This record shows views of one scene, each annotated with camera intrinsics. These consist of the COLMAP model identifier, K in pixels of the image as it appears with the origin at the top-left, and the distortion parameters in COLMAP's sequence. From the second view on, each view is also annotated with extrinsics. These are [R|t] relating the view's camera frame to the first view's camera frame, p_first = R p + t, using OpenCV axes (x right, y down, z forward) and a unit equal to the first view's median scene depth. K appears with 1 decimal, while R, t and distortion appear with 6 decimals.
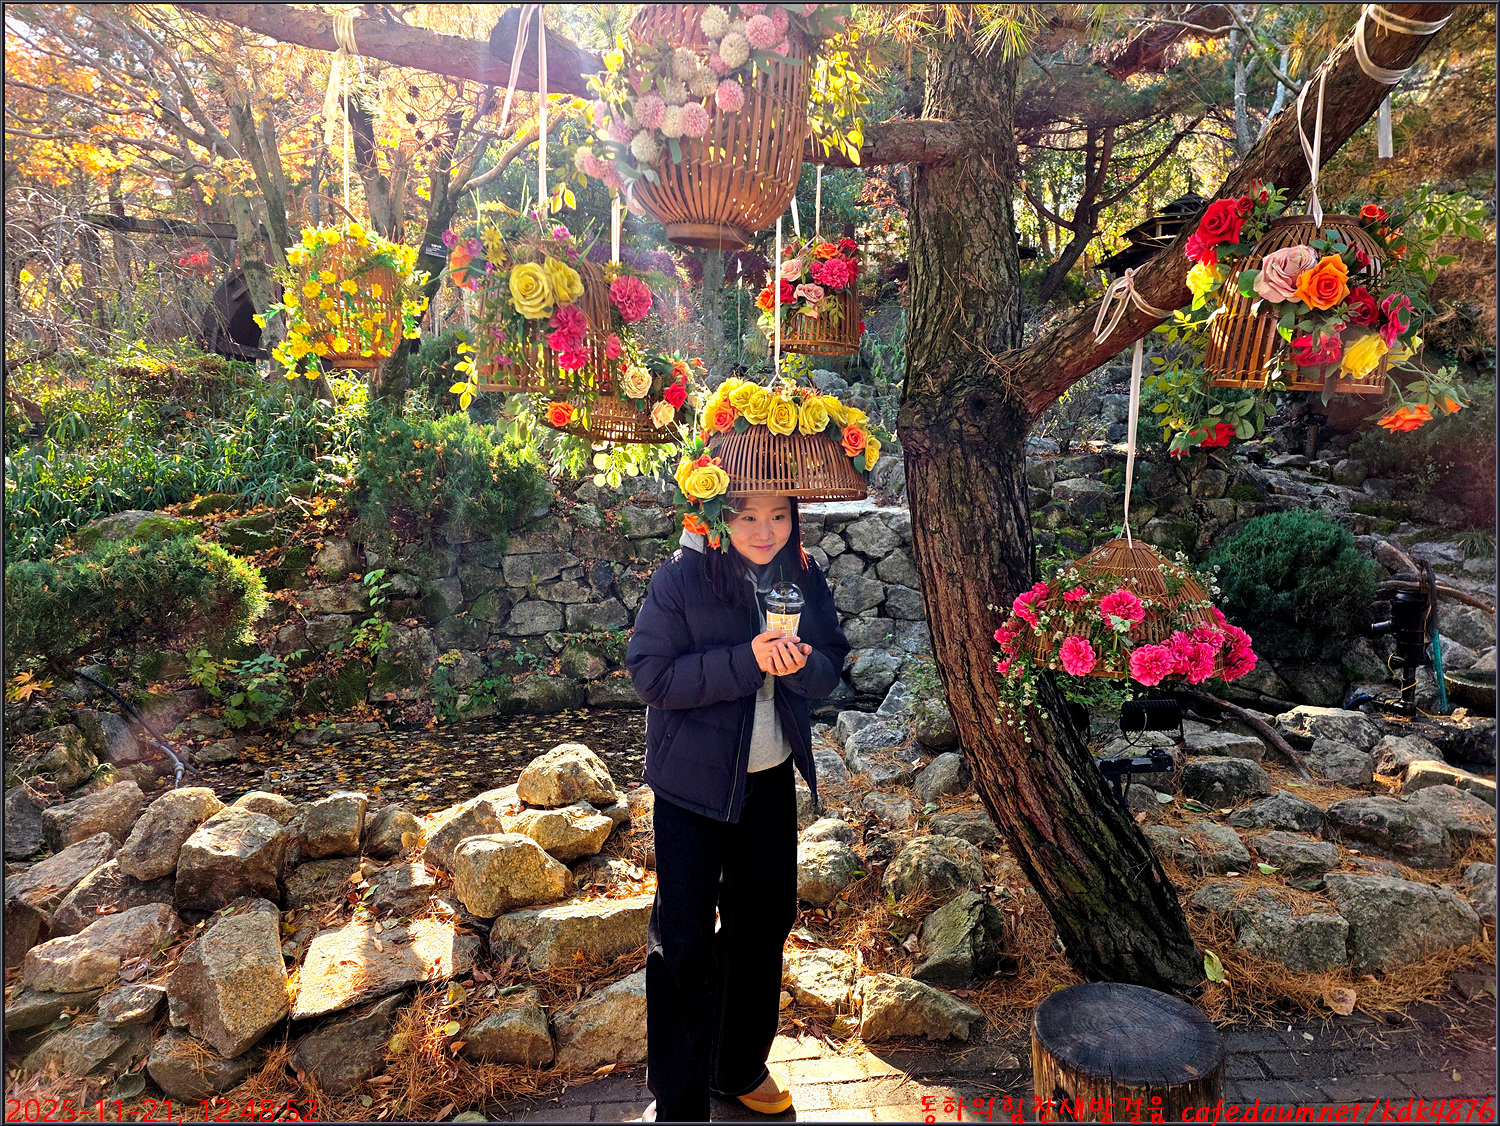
lens RADIAL K [[983.2, 0, 747.4], [0, 983.2, 559.9], [0, 0, 1]] dist [0.075925, -0.053399]
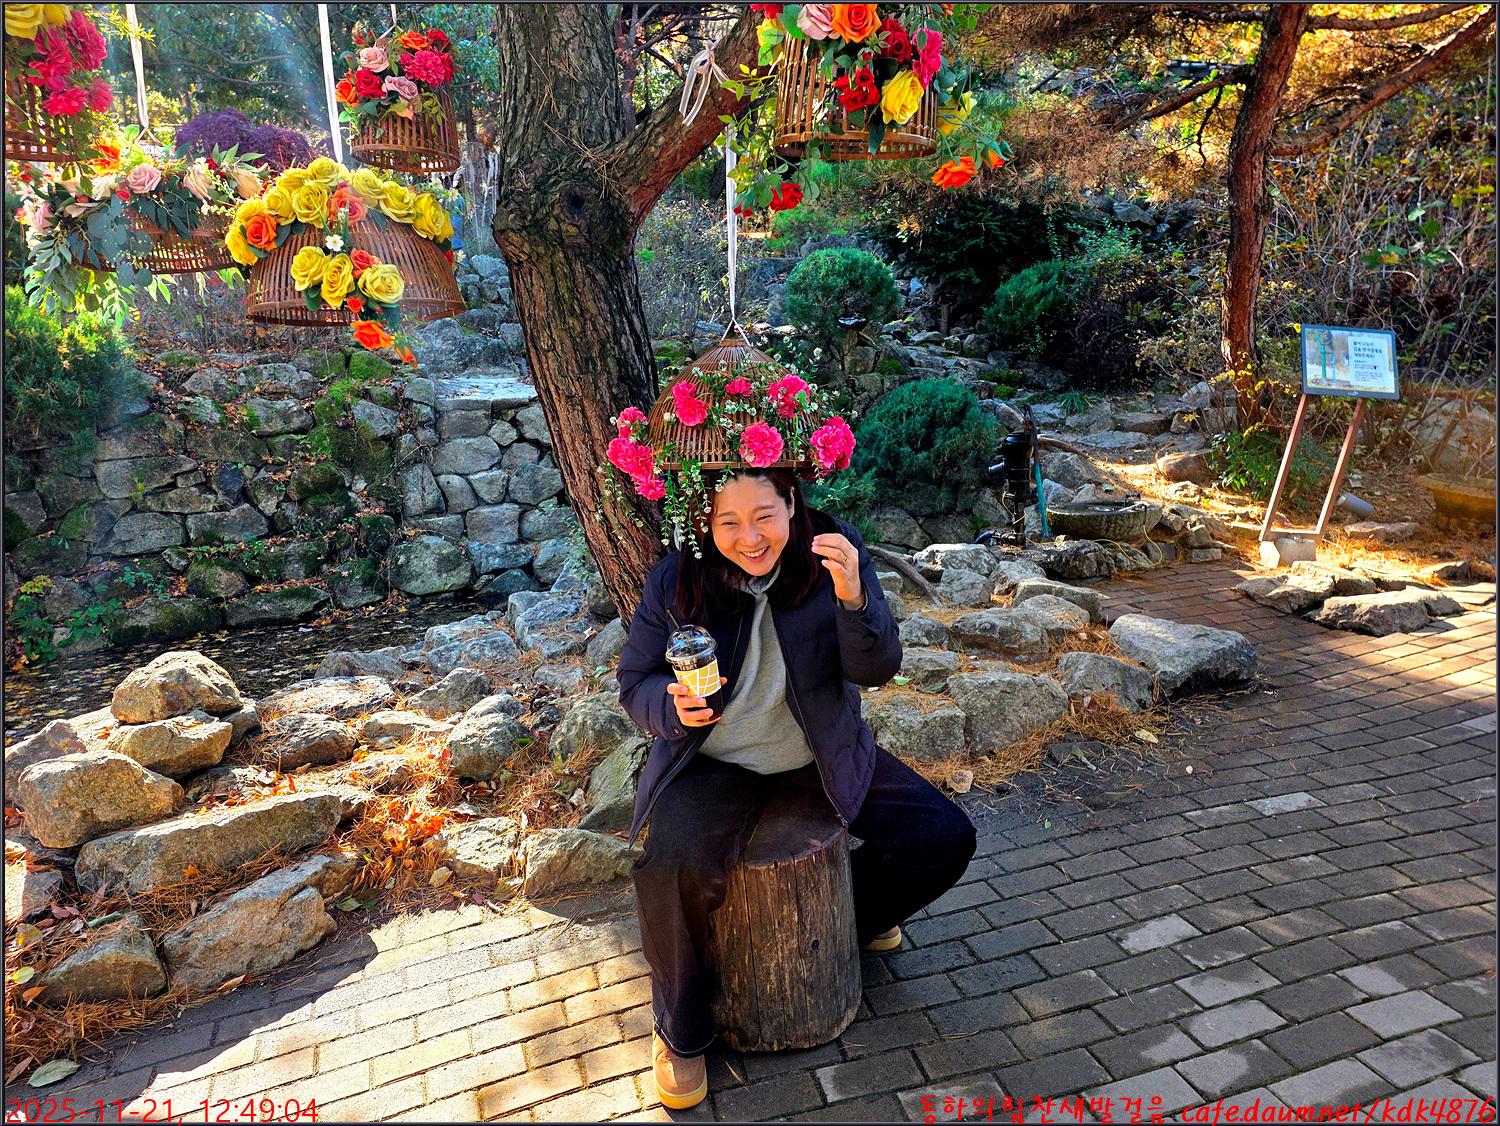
lens RADIAL K [[983.2, 0, 742.7], [0, 983.2, 560.0], [0, 0, 1]] dist [0.075925, -0.053399]
pose [[0.957106, -0.086973, 0.276374, 0.068467], [0.065570, 0.994154, 0.085779, 0.075426], [-0.282219, -0.063977, 0.957214, 0.031523]]
